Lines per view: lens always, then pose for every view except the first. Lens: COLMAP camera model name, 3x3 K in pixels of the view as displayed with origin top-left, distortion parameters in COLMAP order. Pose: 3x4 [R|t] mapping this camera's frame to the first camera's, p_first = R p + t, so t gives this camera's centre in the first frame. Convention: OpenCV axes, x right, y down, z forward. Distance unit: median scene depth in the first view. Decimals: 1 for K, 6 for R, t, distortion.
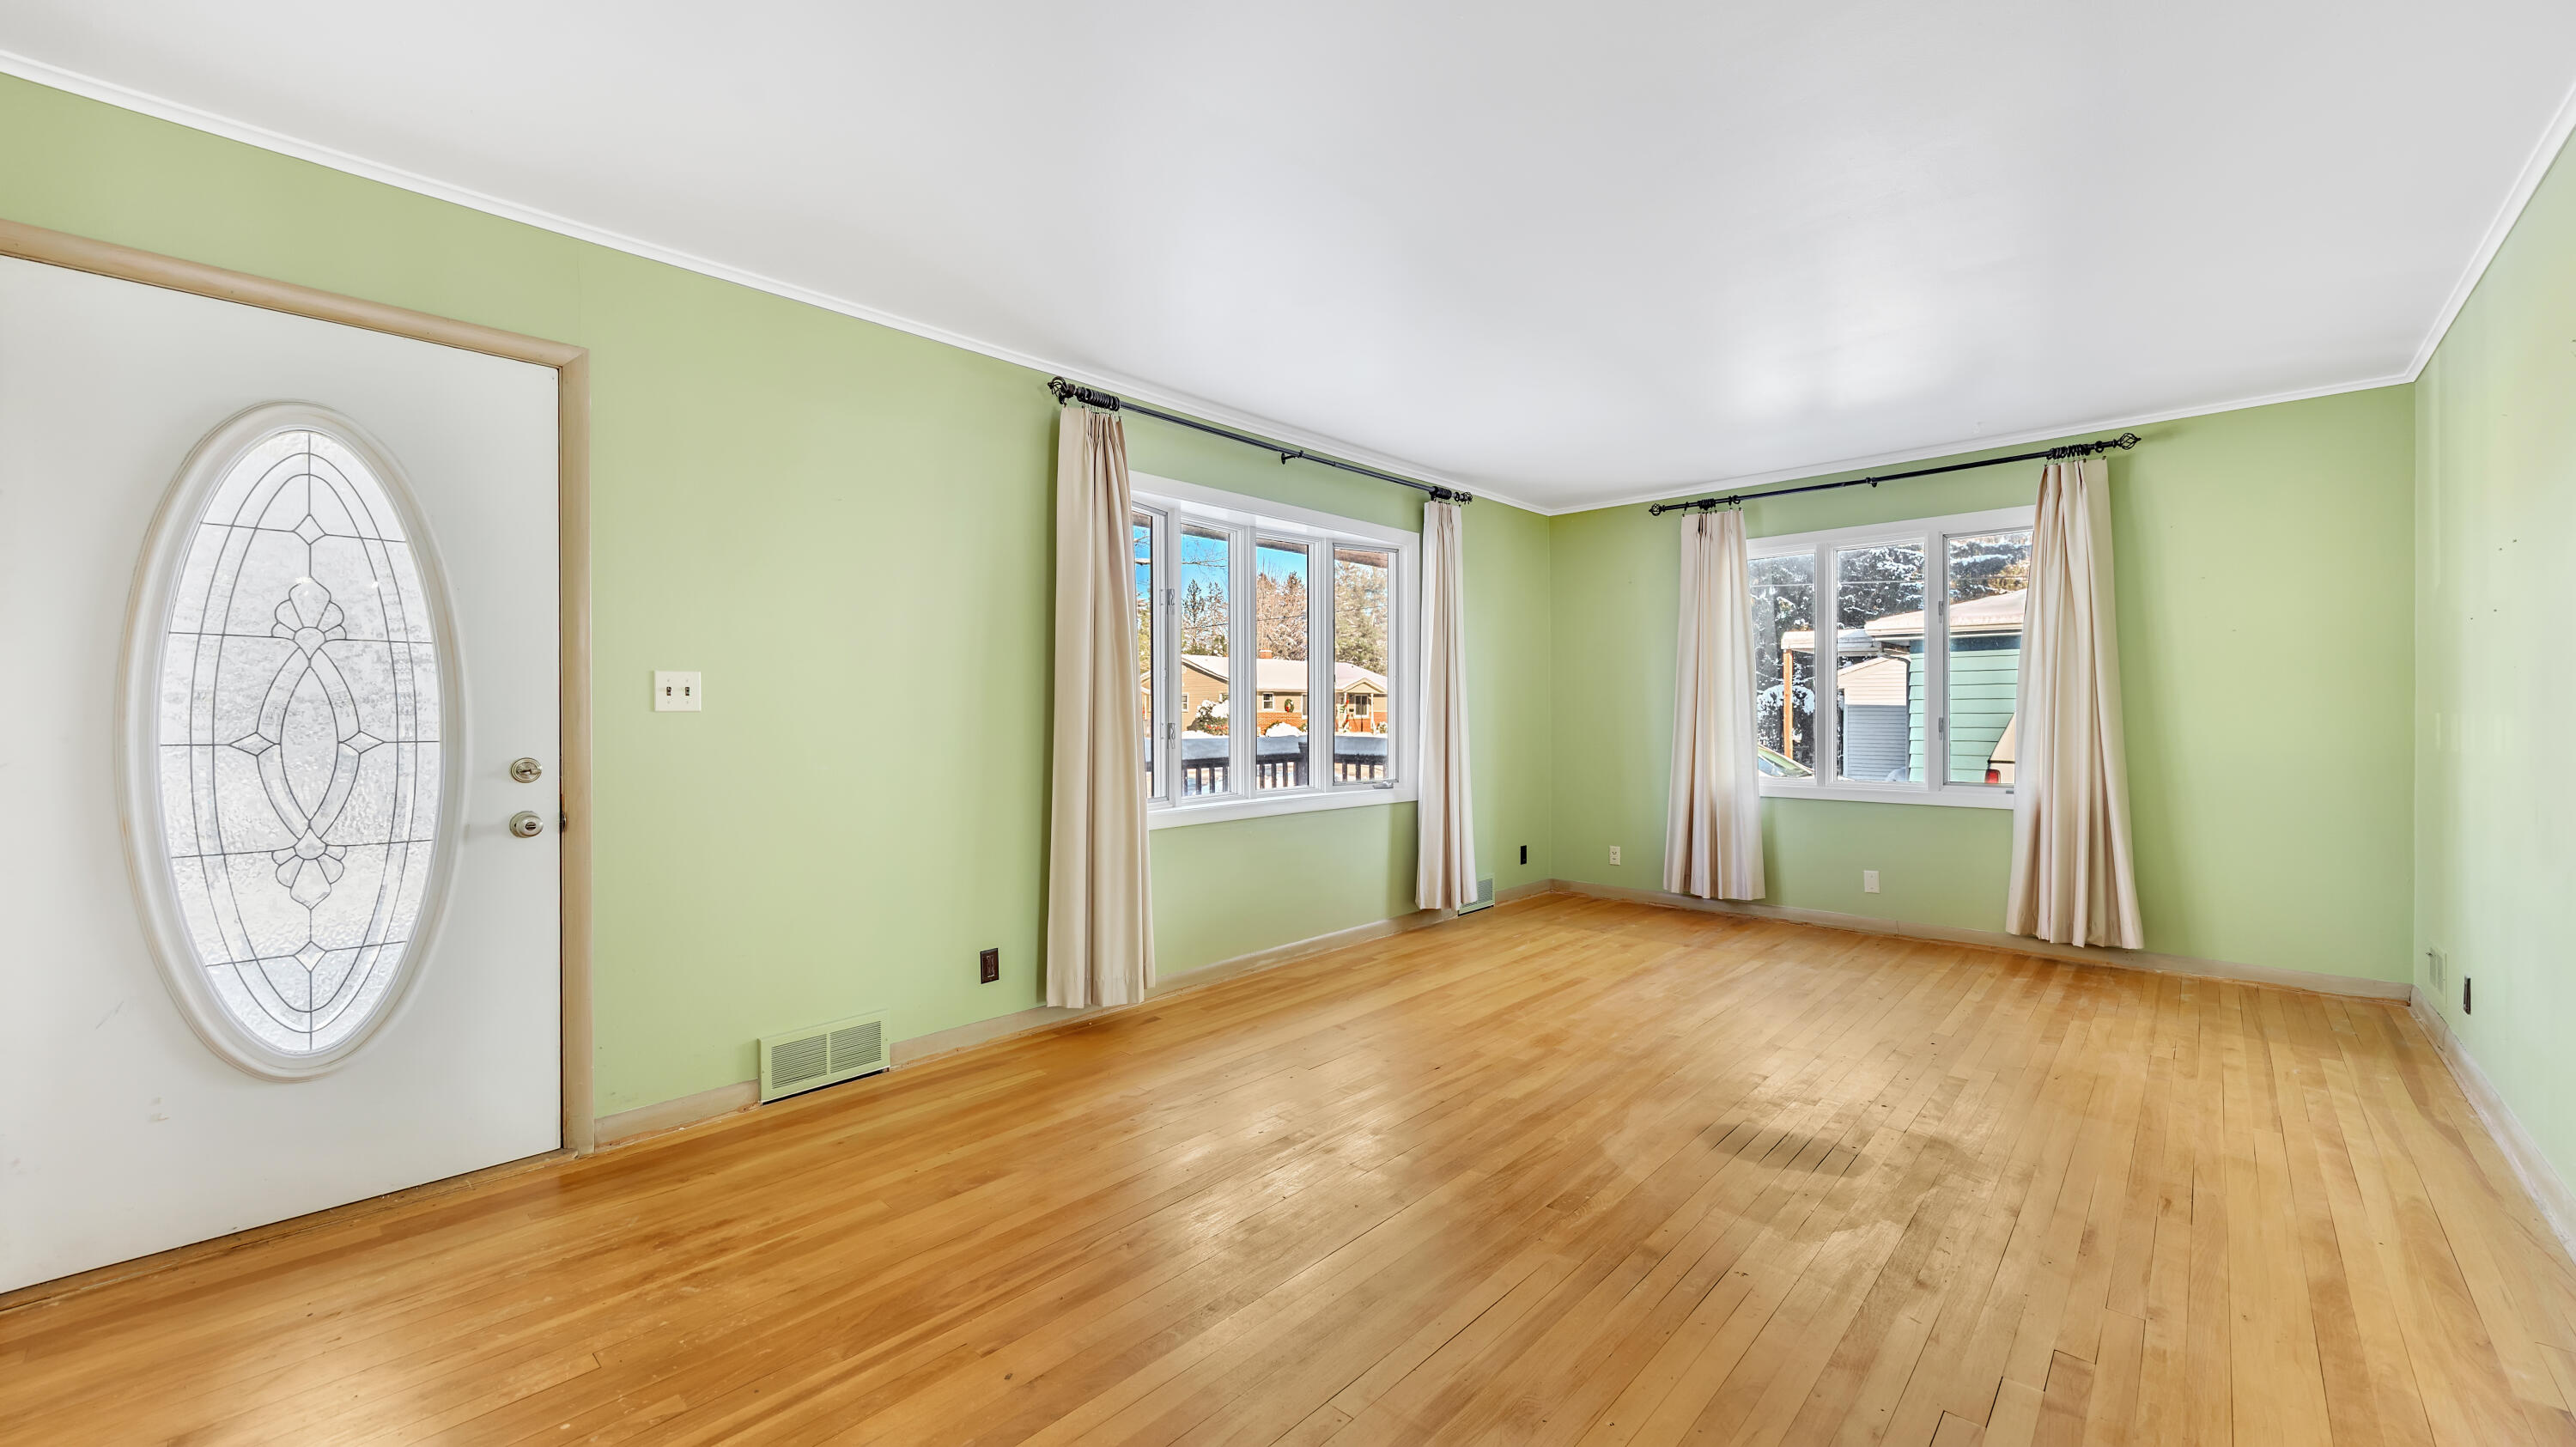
lens RADIAL K [[982.6, 0, 1261.0], [0, 982.6, 707.4], [0, 0, 1]] dist [-0.007432, 0.000191]
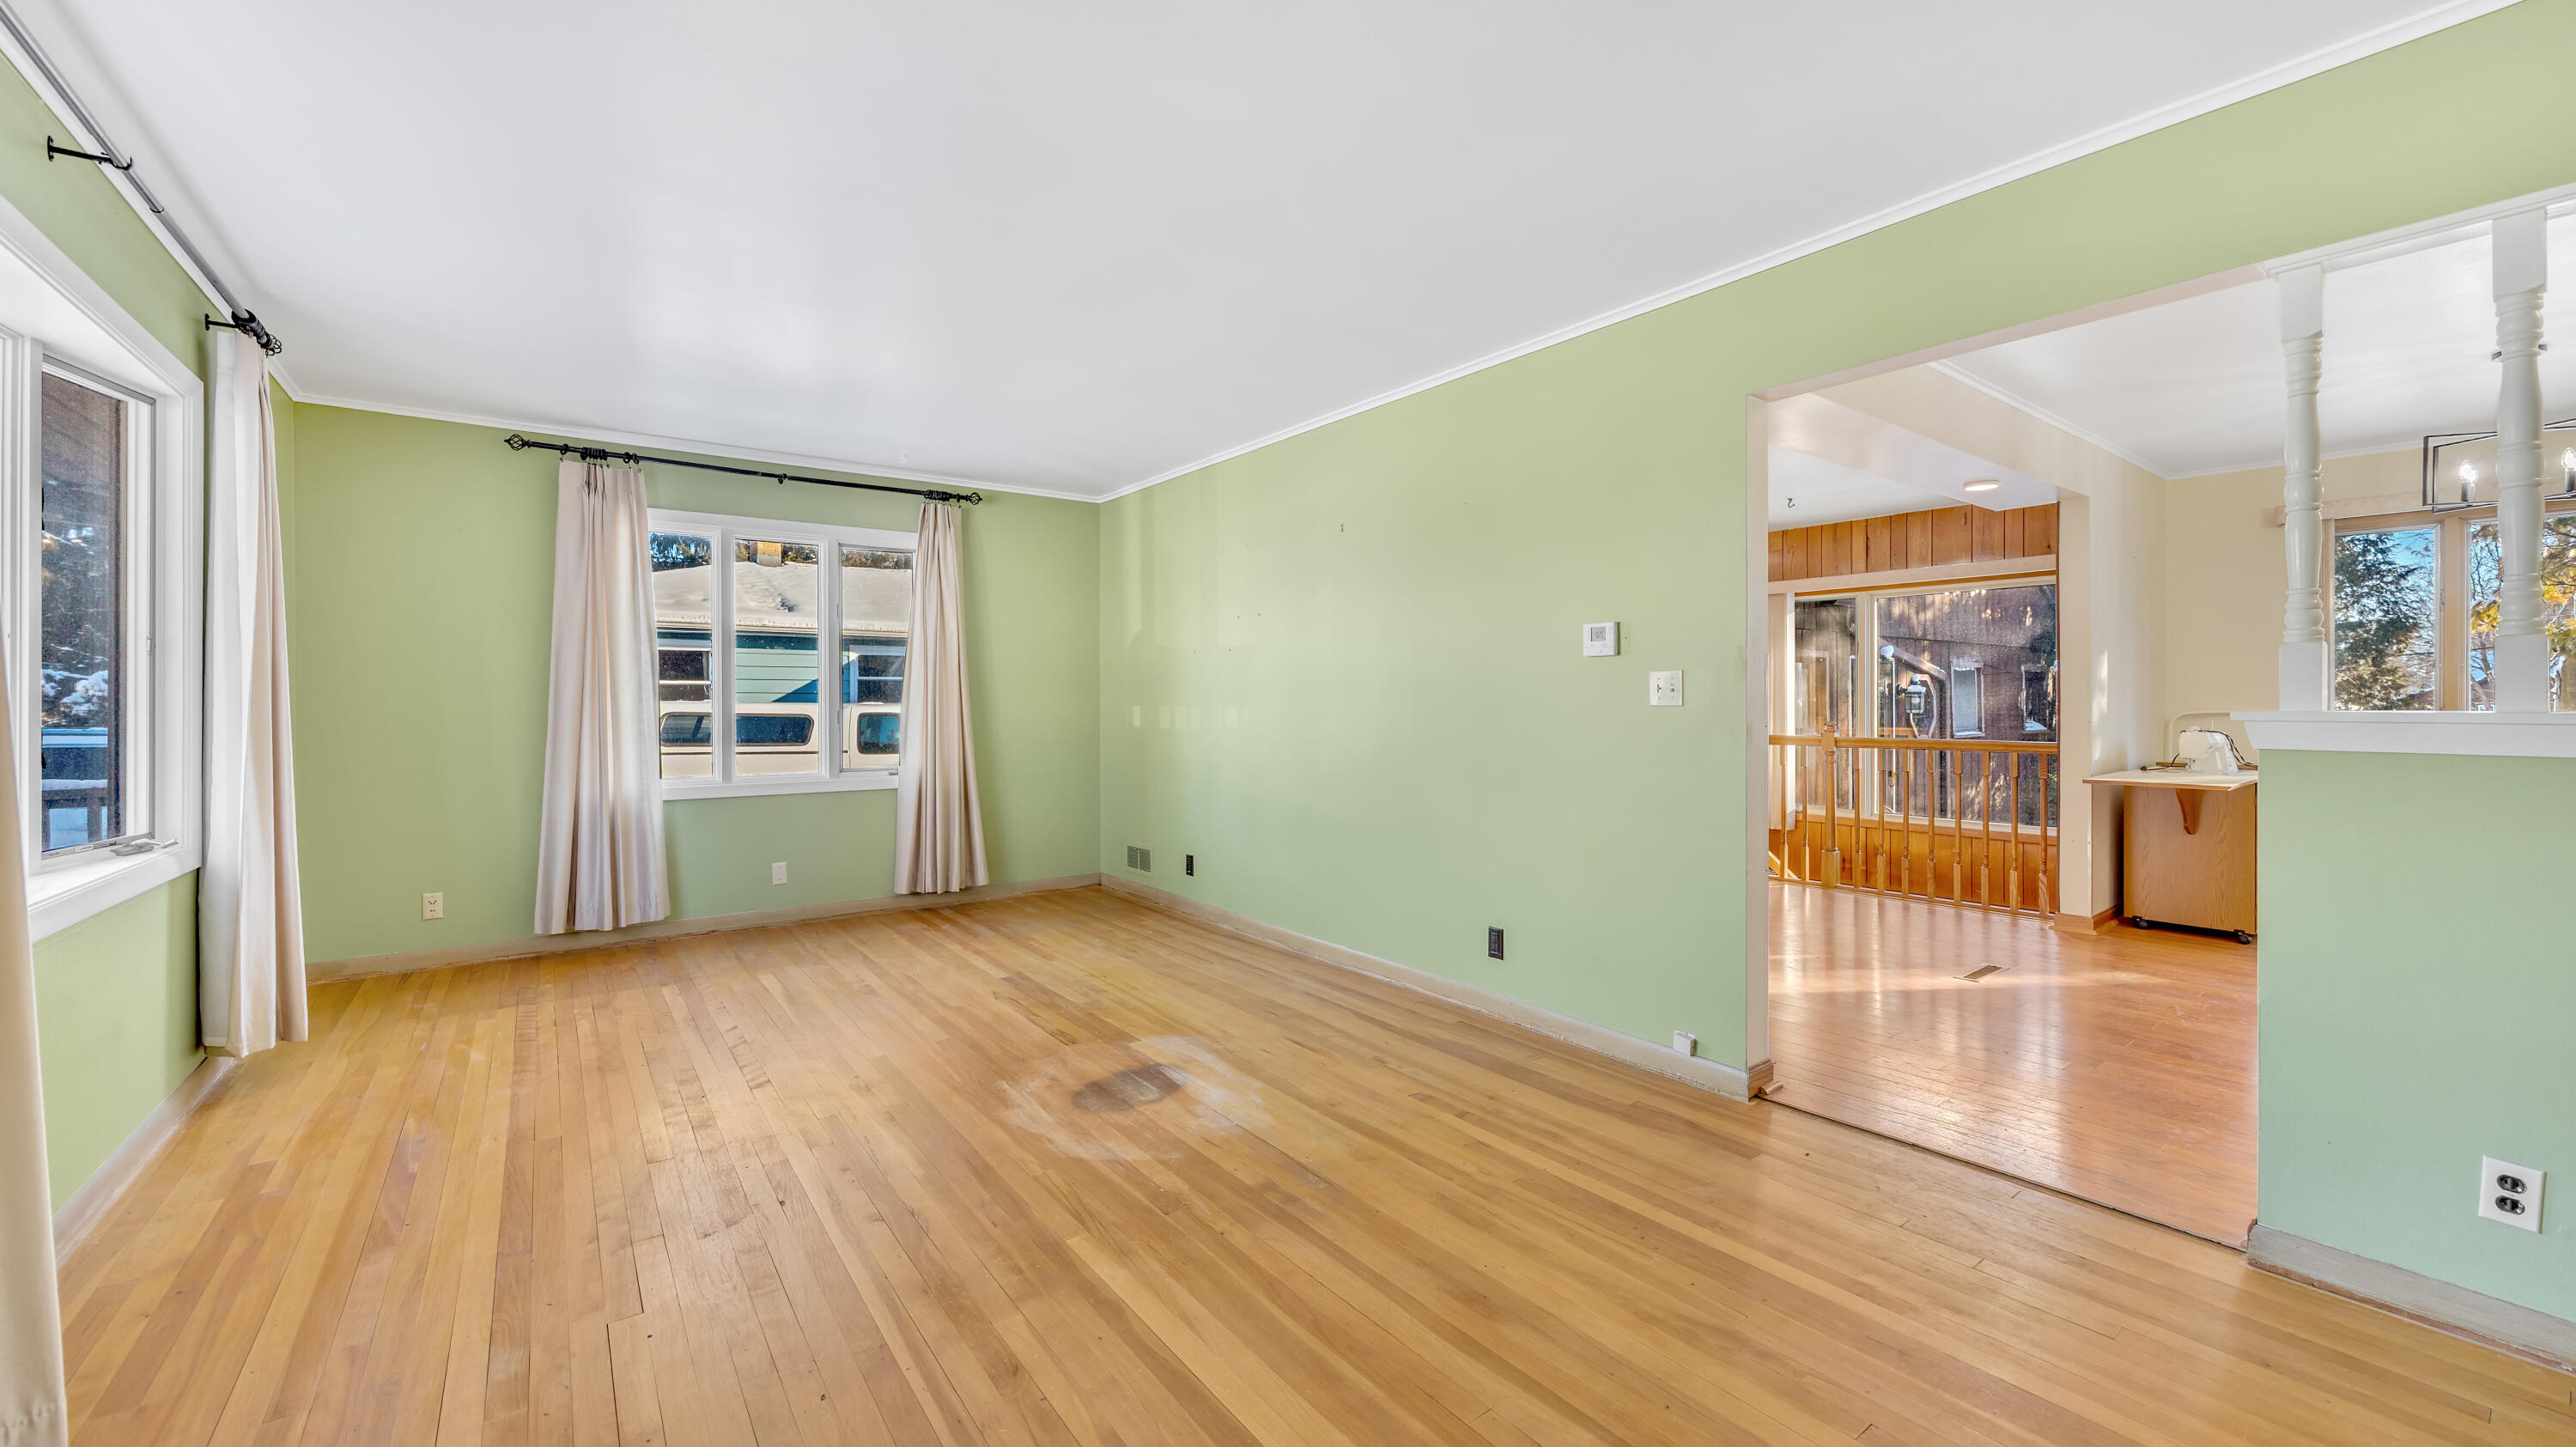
lens RADIAL K [[982.6, 0, 1273.9], [0, 982.6, 709.4], [0, 0, 1]] dist [-0.007432, 0.000191]
pose [[0.155533, -0.005989, 0.987812, -0.345934], [-0.005817, 0.999959, 0.006979, -0.001817], [-0.987814, -0.006832, 0.155492, 0.391703]]
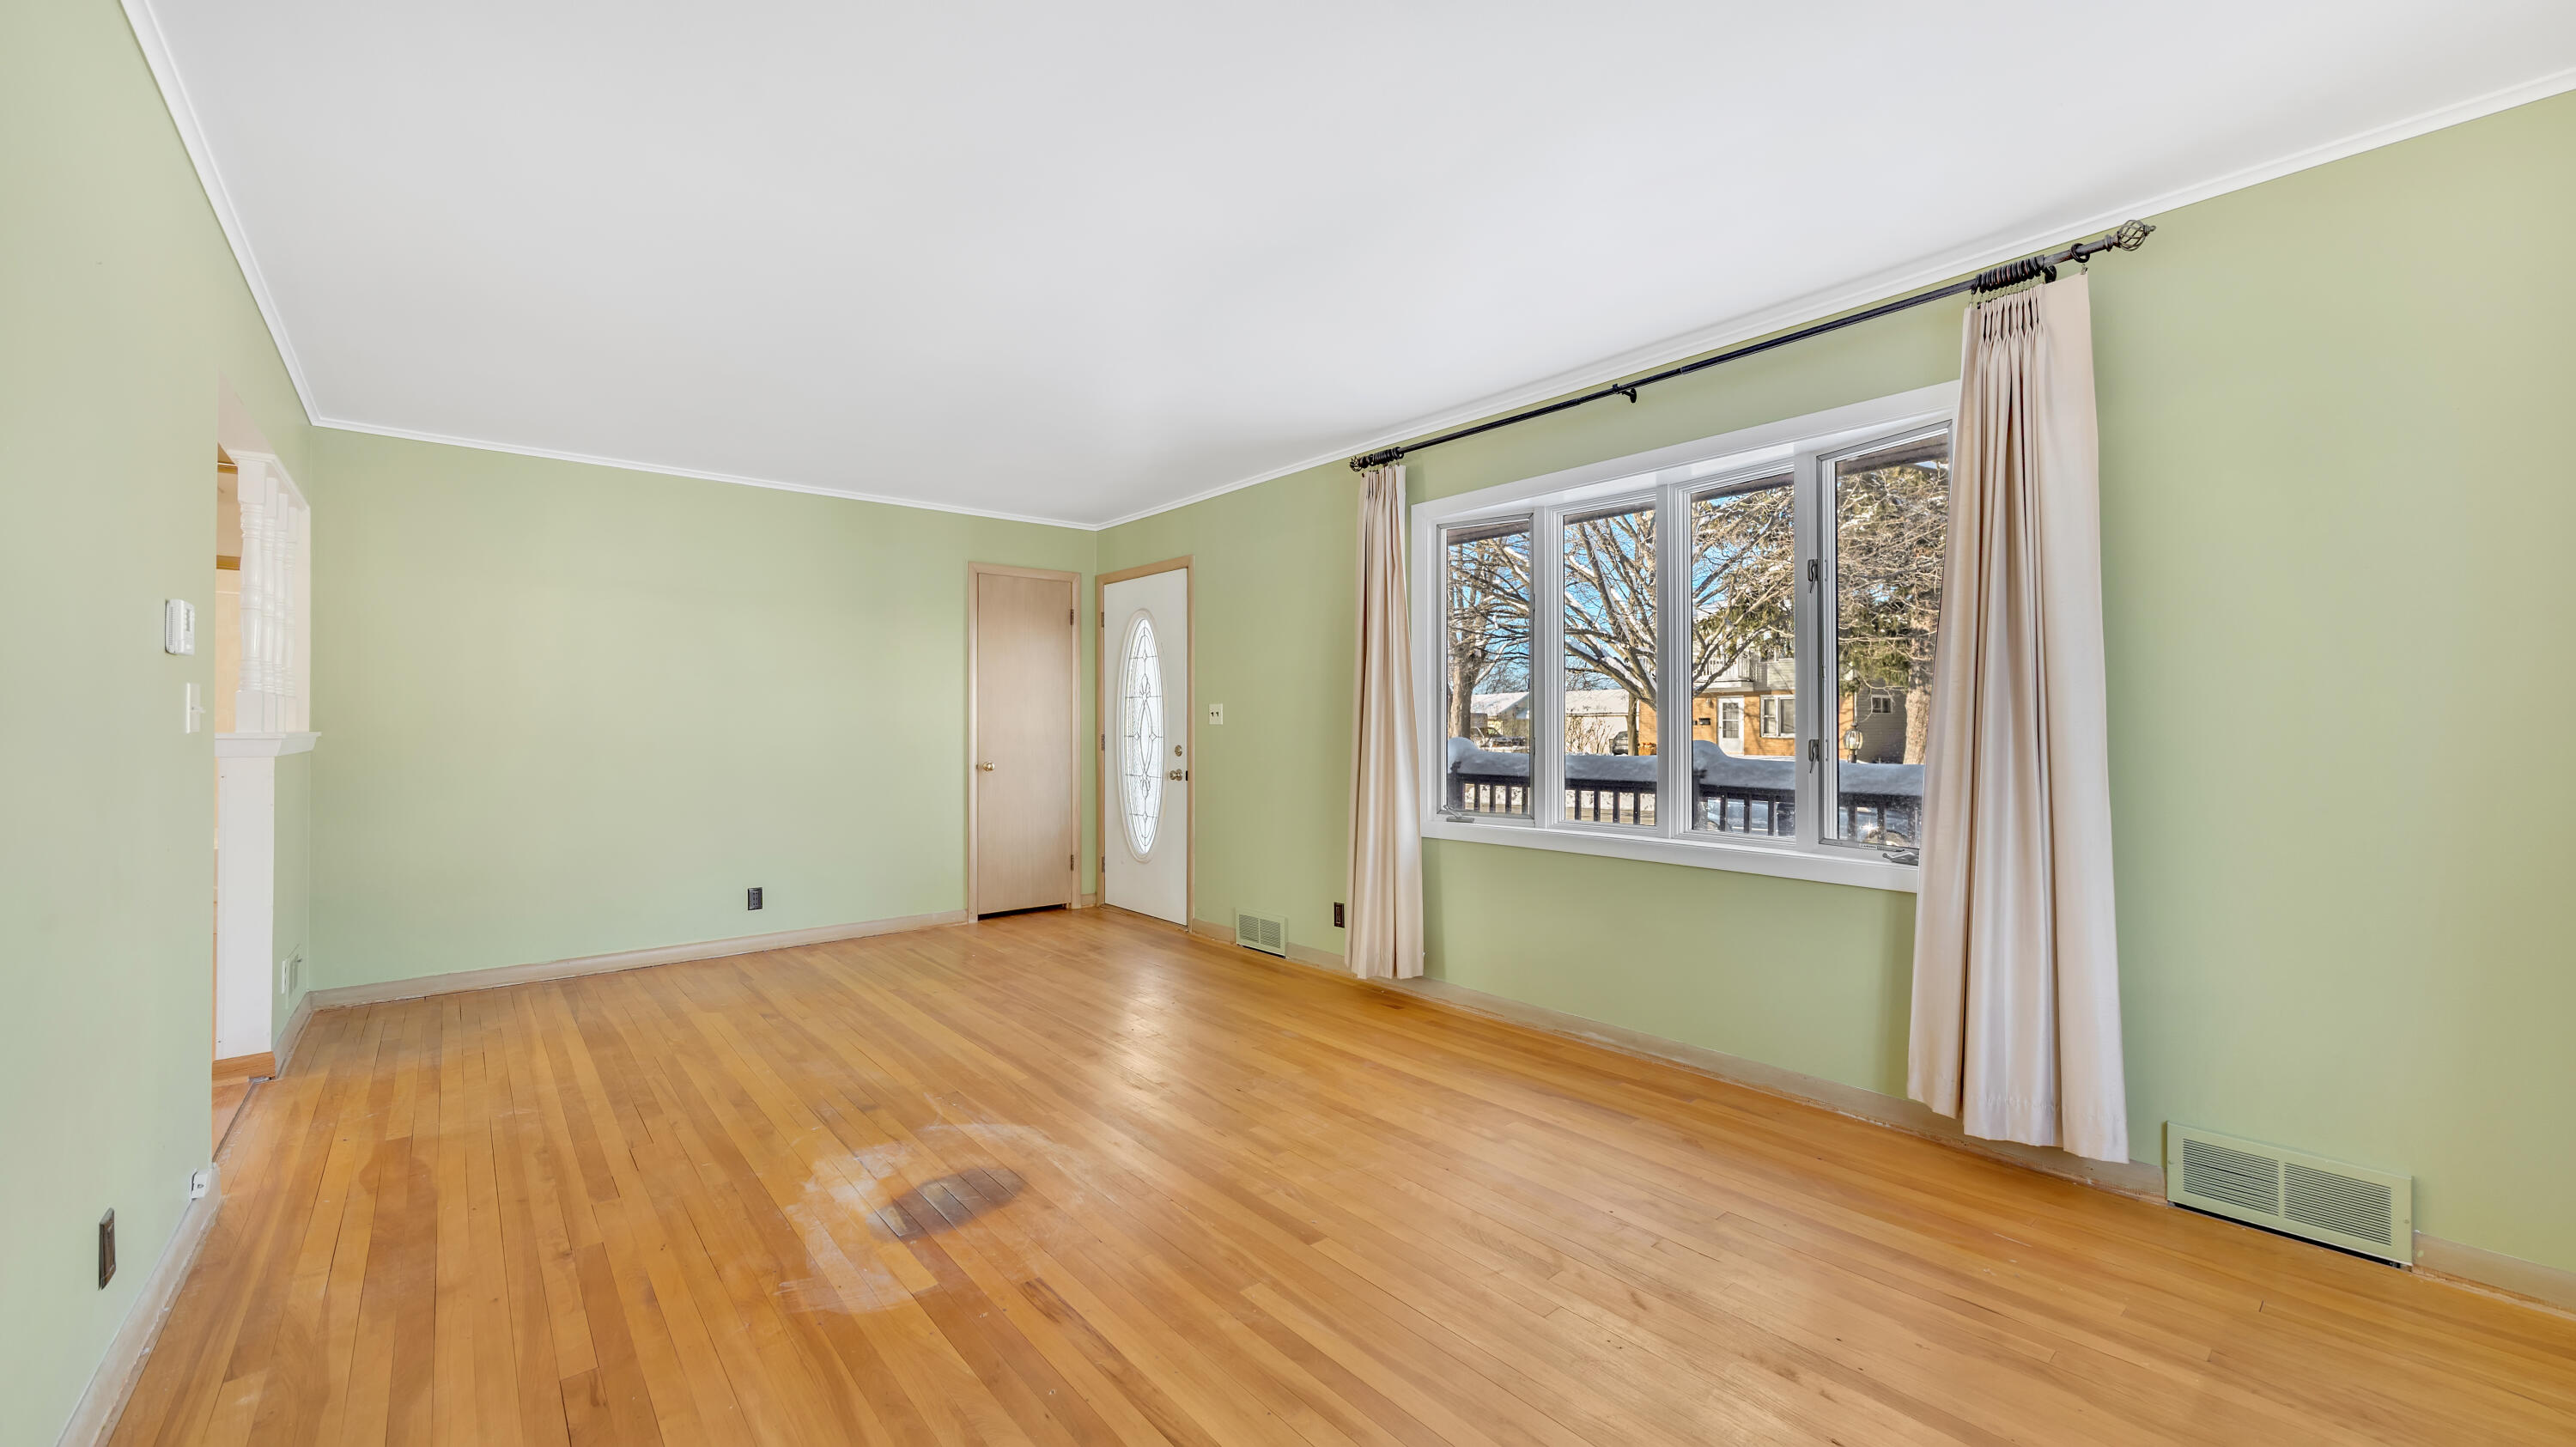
lens RADIAL K [[982.6, 0, 1285.3], [0, 982.6, 726.9], [0, 0, 1]] dist [-0.007432, 0.000191]
pose [[-0.091305, 0.008067, -0.995790, 0.844905], [0.008455, 0.999937, 0.007326, -0.002929], [0.995787, -0.007751, -0.091368, 0.833666]]
